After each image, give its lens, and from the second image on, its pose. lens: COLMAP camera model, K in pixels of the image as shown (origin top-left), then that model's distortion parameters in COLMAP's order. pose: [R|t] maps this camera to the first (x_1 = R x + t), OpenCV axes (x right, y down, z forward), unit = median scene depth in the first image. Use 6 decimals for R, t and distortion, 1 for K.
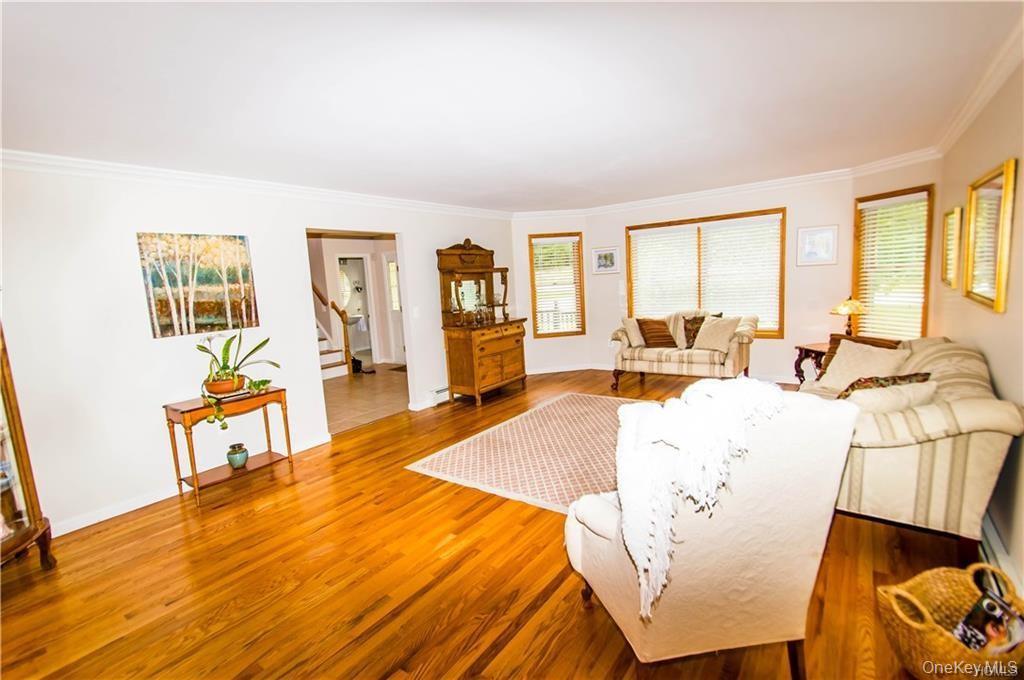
lens RADIAL K [[462.5, 0, 525.7], [0, 462.5, 339.1], [0, 0, 1]] dist [0.000894, -0.000087]
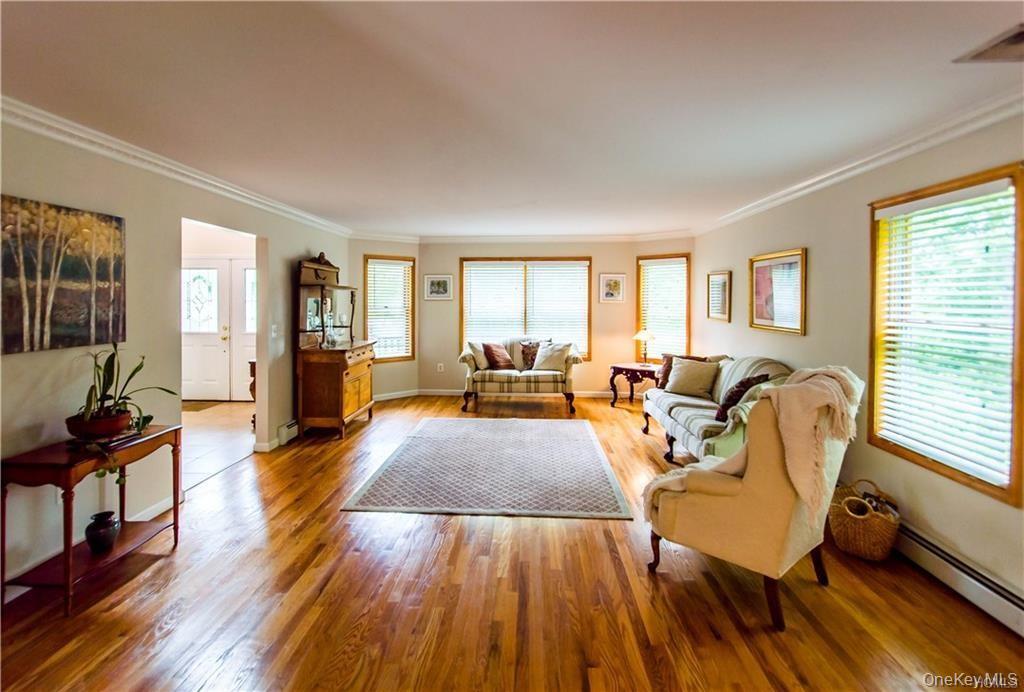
lens RADIAL K [[474.0, 0, 509.4], [0, 474.0, 307.5], [0, 0, 1]] dist [0.003200, 0.000214]
pose [[0.851203, 0.052455, 0.522208, -0.337135], [0.017330, 0.991641, -0.127856, 0.018375], [-0.524550, 0.117881, 0.843179, 0.038583]]
